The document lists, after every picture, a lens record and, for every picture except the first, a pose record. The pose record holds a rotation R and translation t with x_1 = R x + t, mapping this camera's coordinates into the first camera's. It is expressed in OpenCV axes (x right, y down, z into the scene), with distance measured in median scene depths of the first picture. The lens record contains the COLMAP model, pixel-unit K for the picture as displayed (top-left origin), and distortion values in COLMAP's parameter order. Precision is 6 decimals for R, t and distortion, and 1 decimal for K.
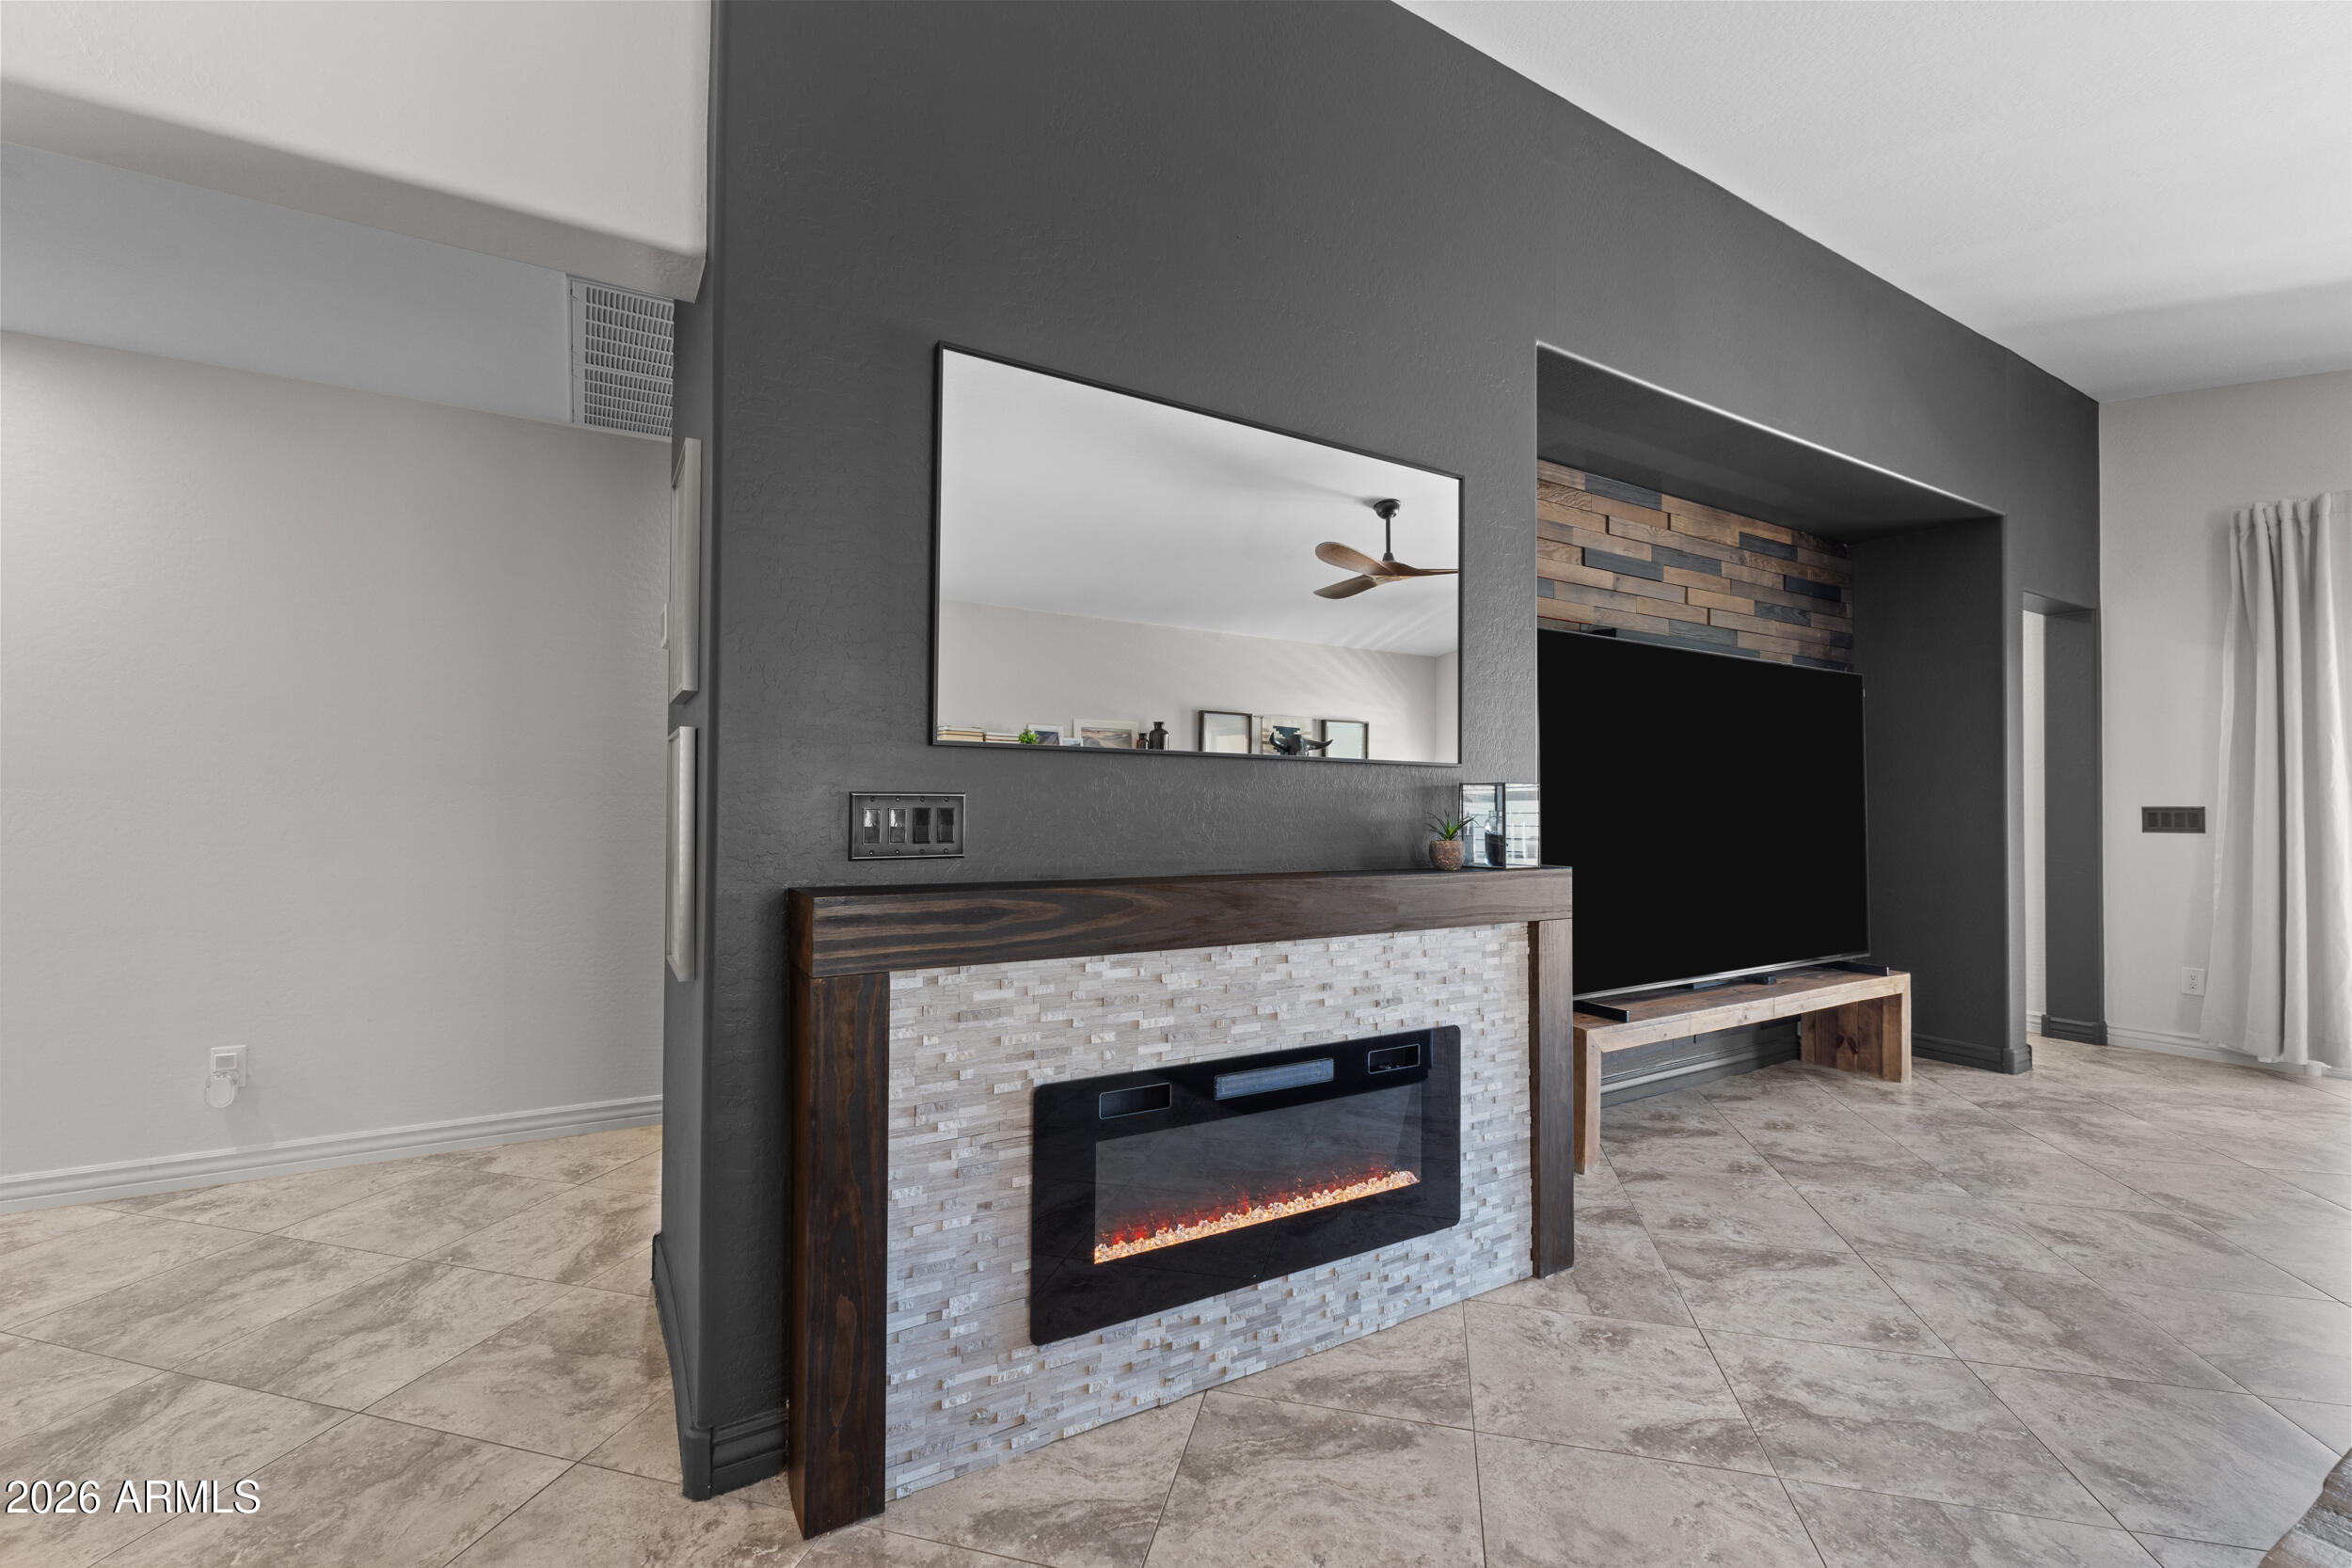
lens RADIAL K [[995.5, 0, 1156.6], [0, 995.5, 782.4], [0, 0, 1]] dist [-0.011532, 0.001791]
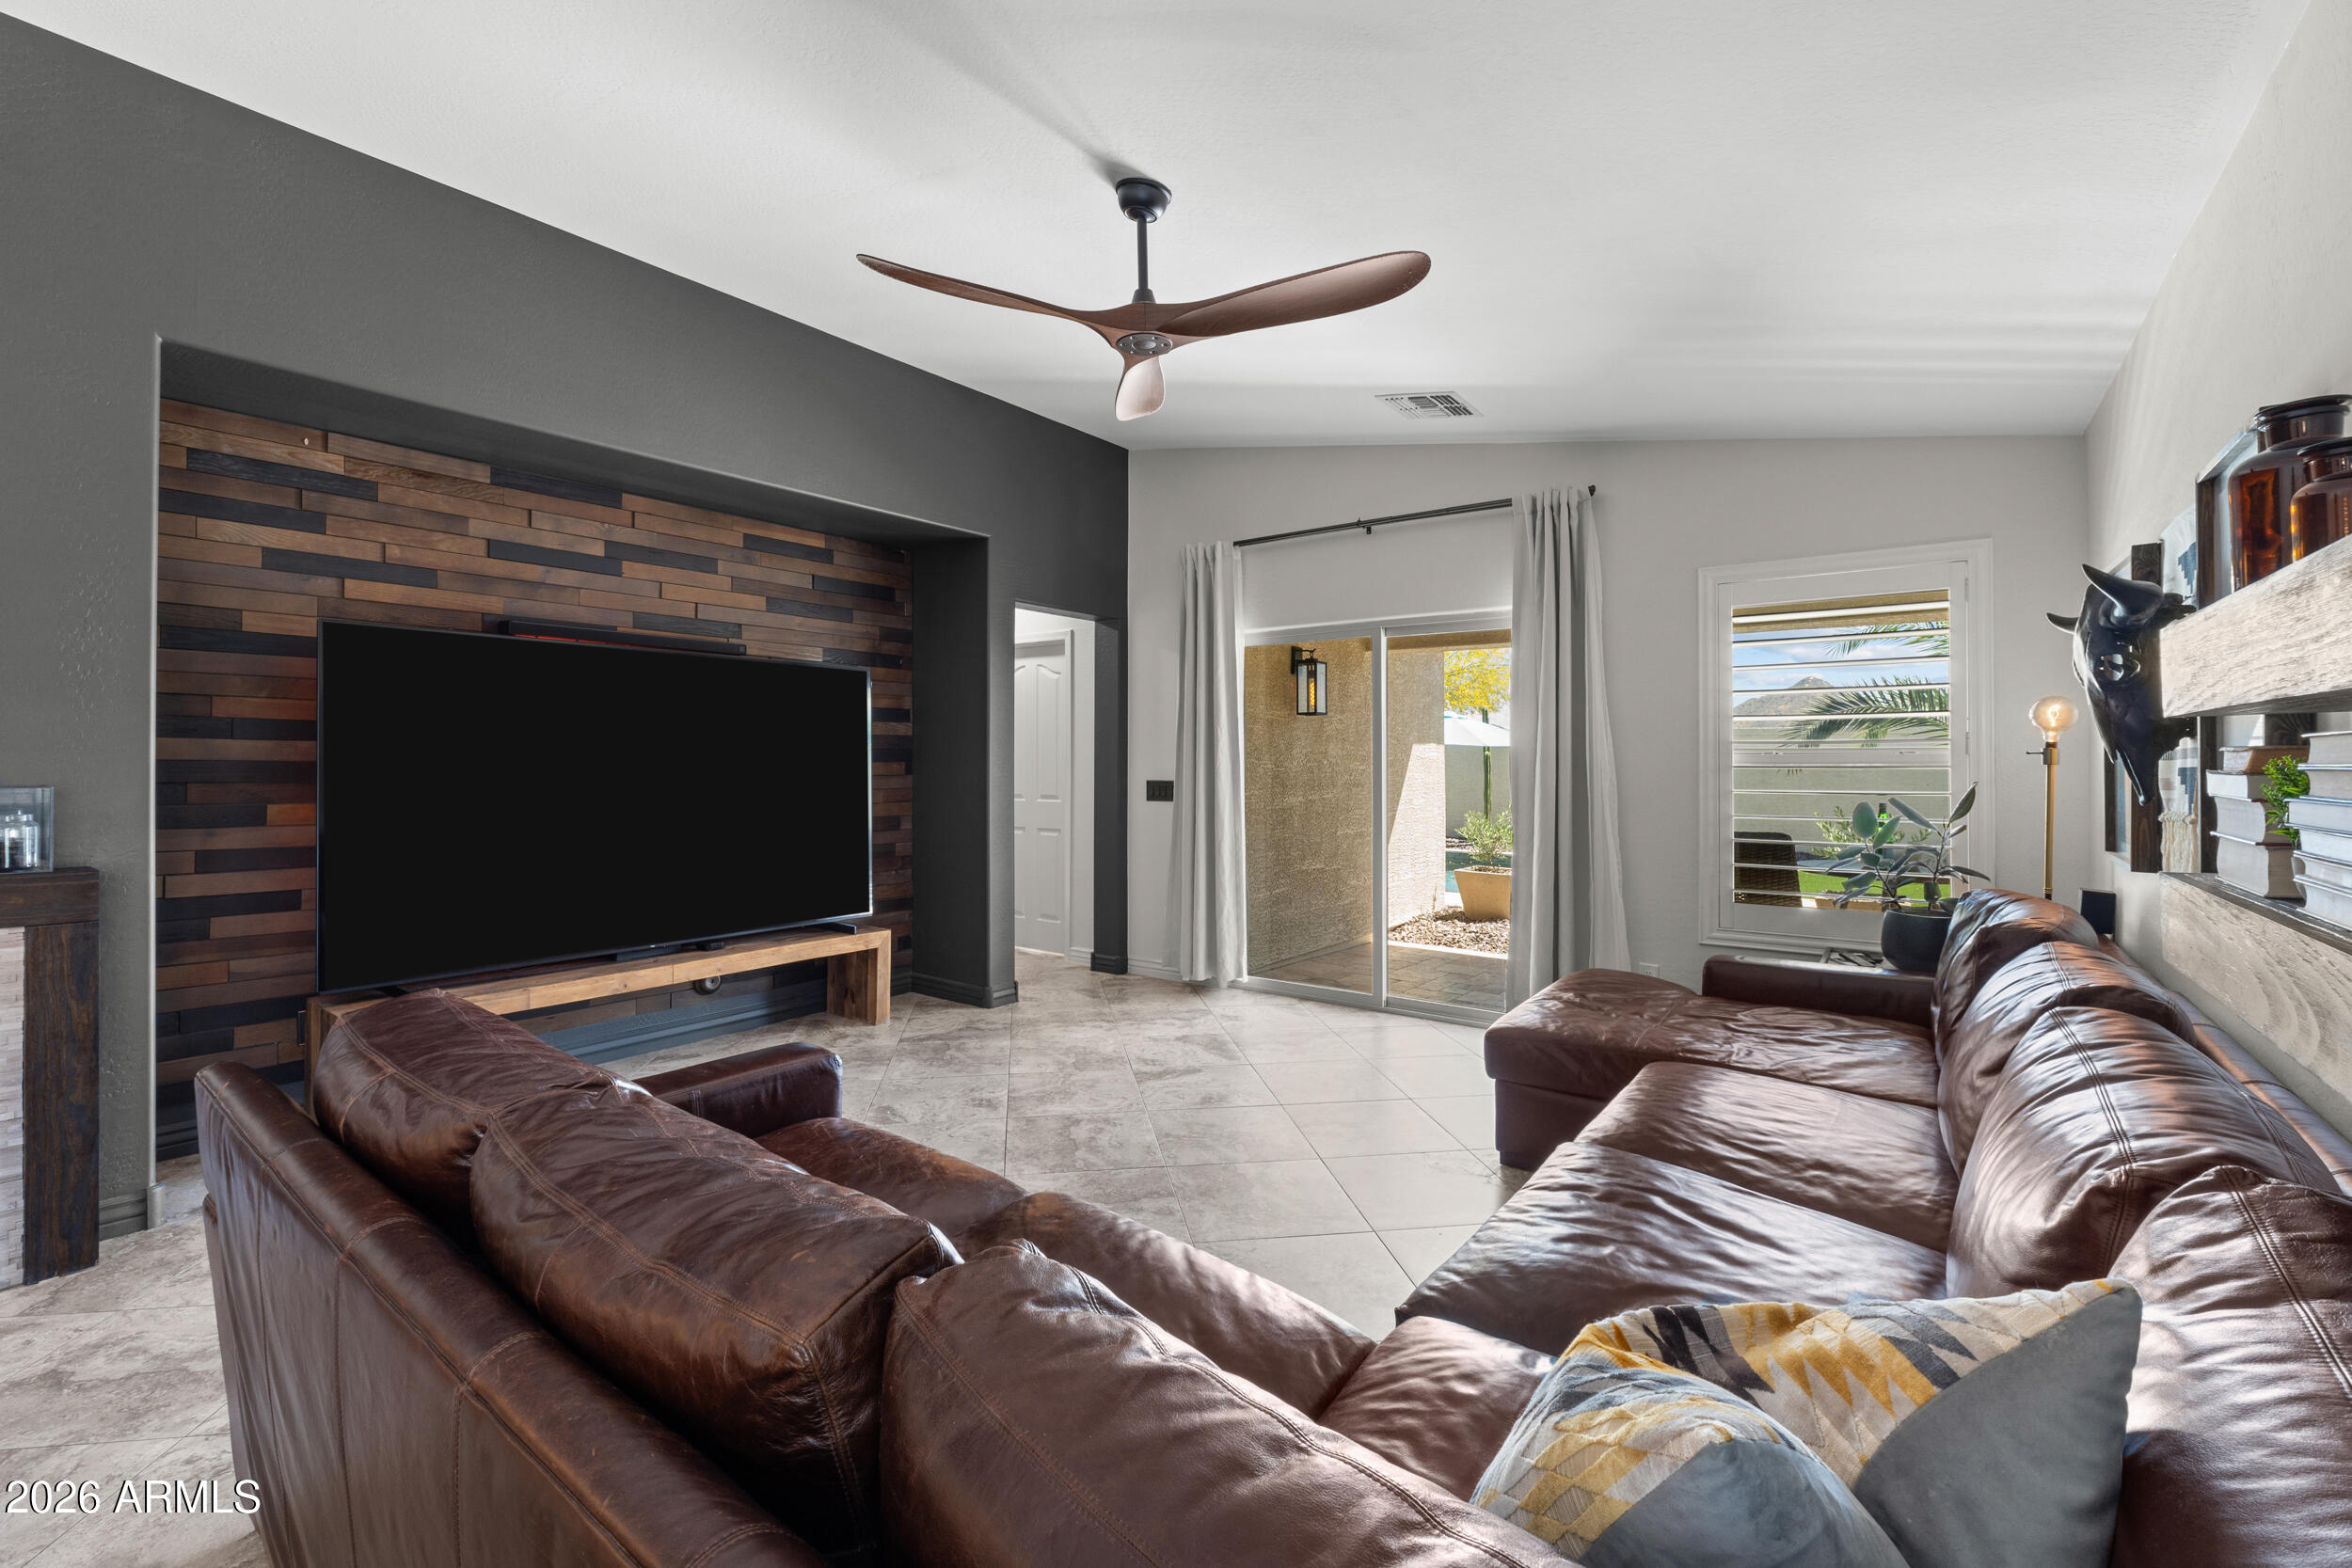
lens RADIAL K [[995.5, 0, 1167.1], [0, 995.5, 762.9], [0, 0, 1]] dist [-0.011532, 0.001791]
pose [[0.922994, -0.005903, 0.384768, 0.718287], [-0.003569, 0.999708, 0.023899, -0.036026], [-0.384797, -0.023432, 0.922704, -0.223407]]
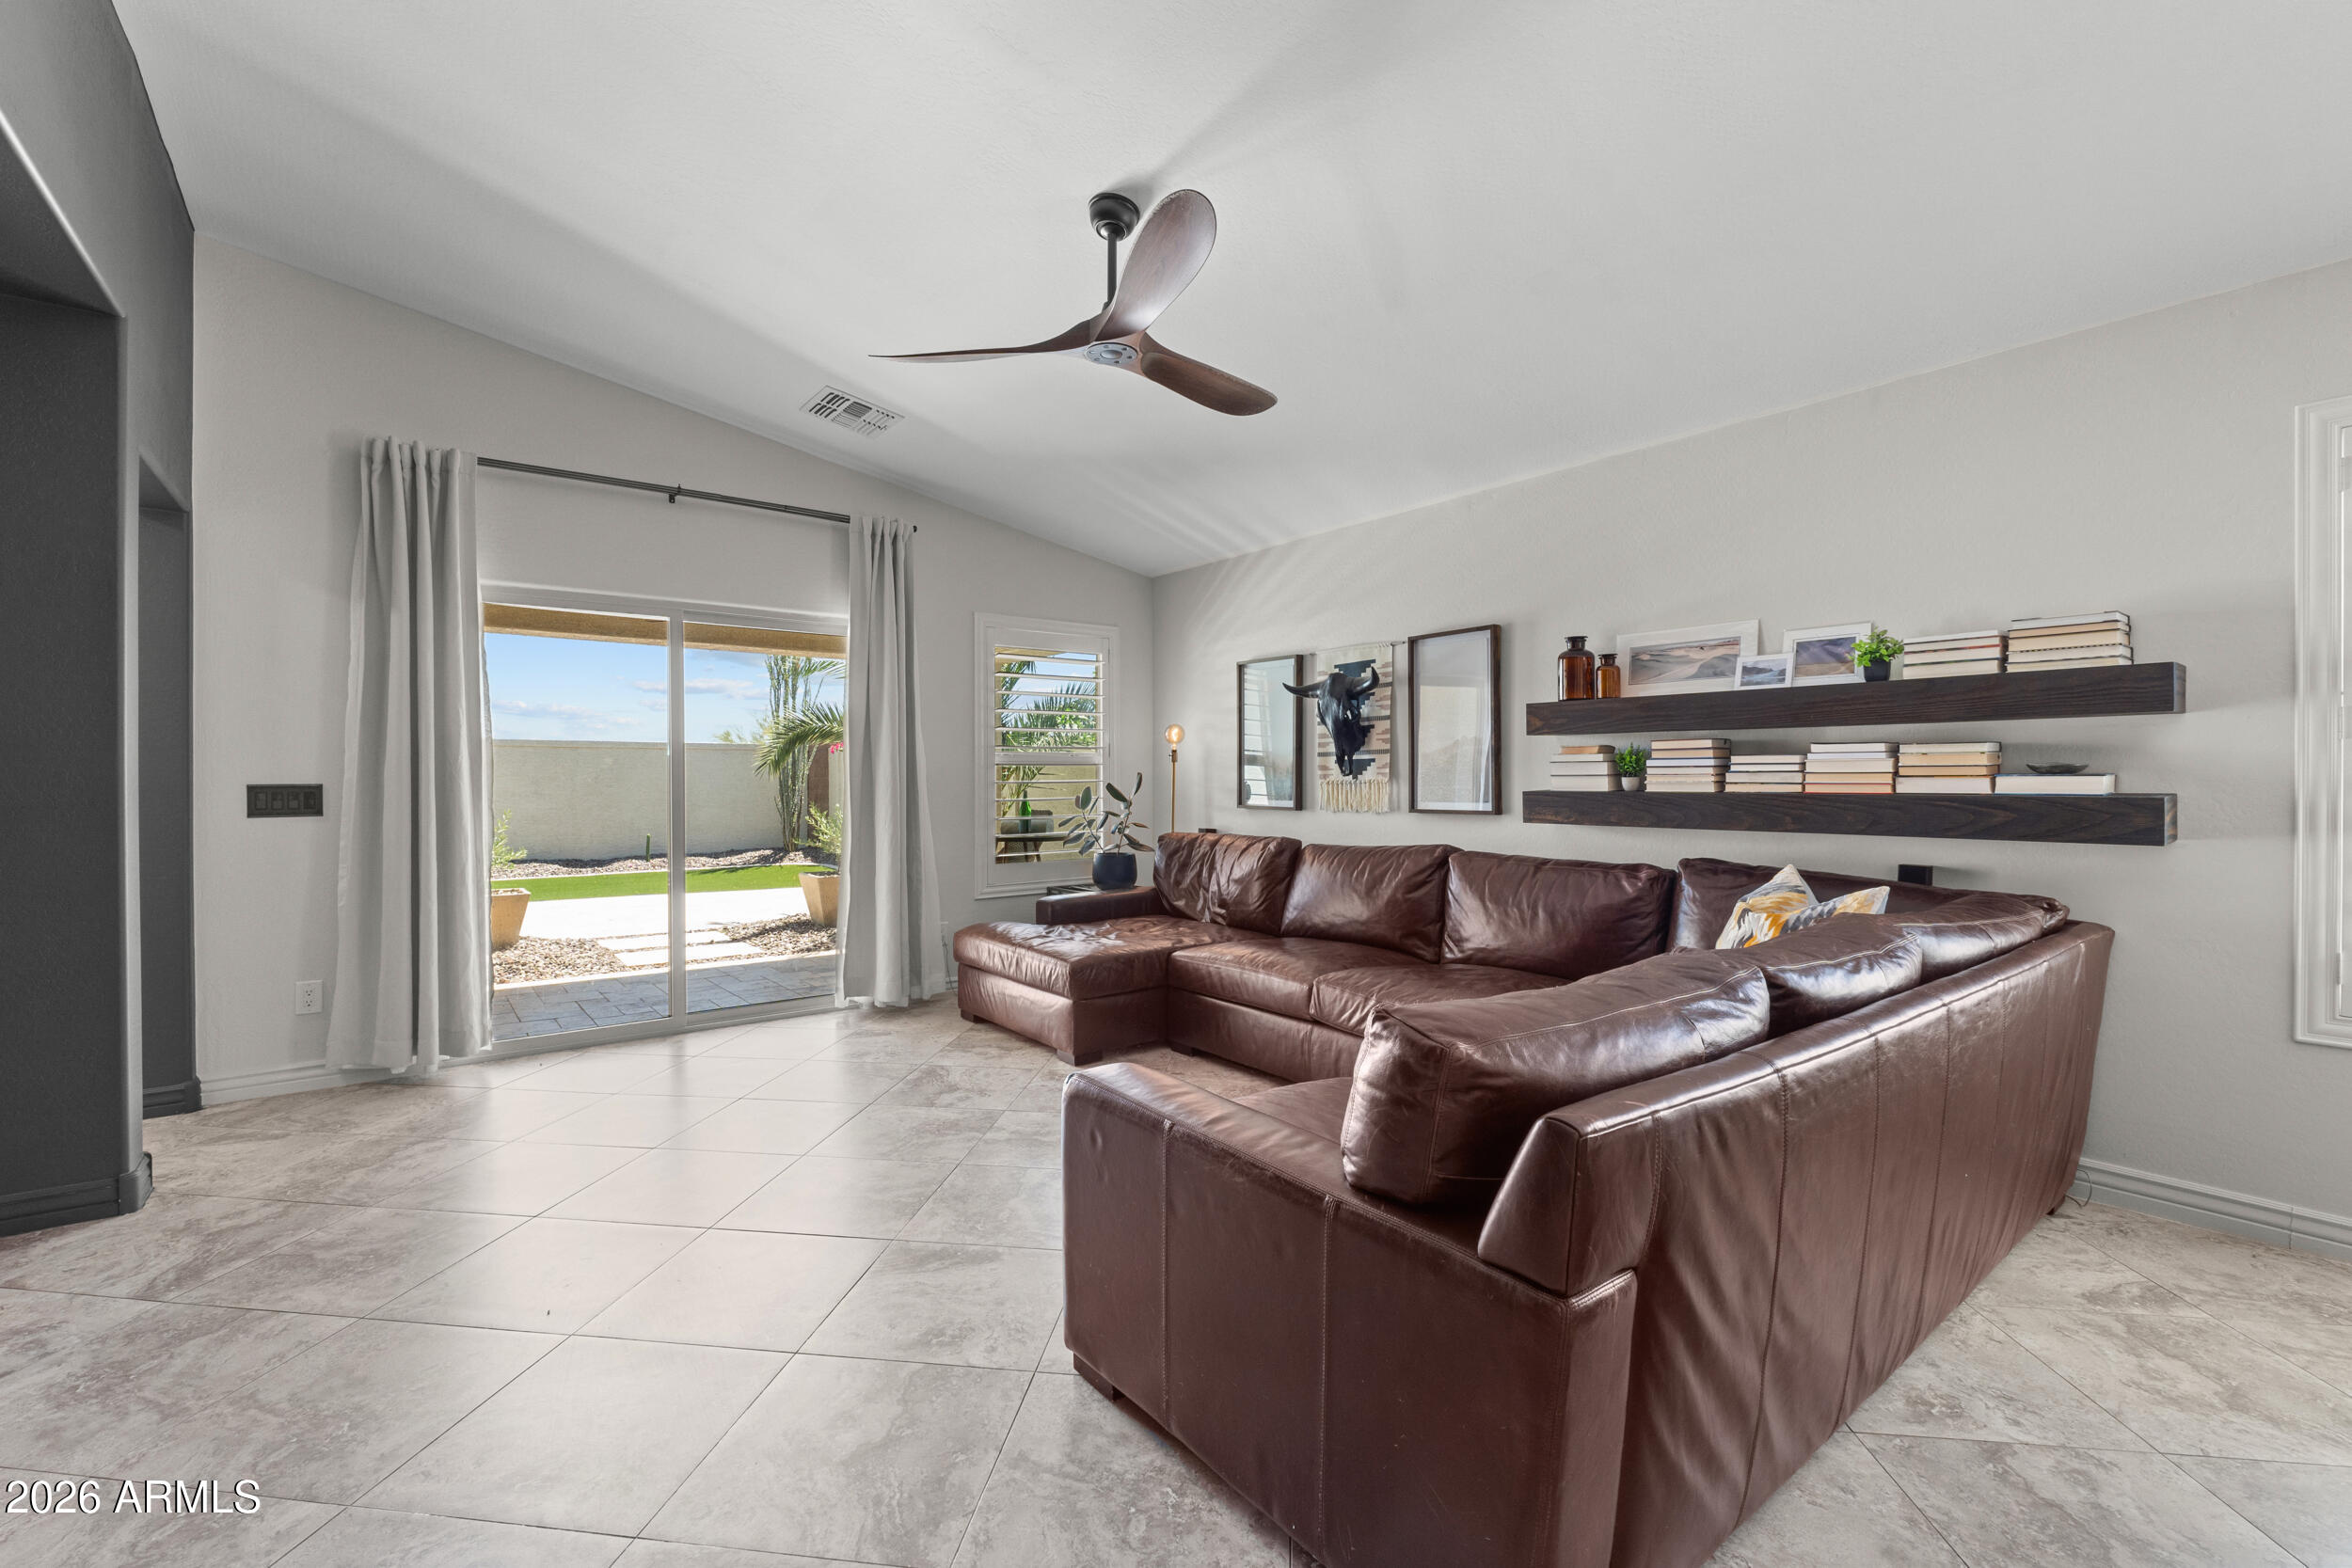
lens RADIAL K [[995.5, 0, 1163.6], [0, 995.5, 784.0], [0, 0, 1]] dist [-0.011532, 0.001791]
pose [[-0.123062, -0.009141, 0.992357, 0.195772], [-0.016770, 0.999834, 0.007130, 0.008871], [-0.992257, -0.015764, -0.123195, 0.511749]]
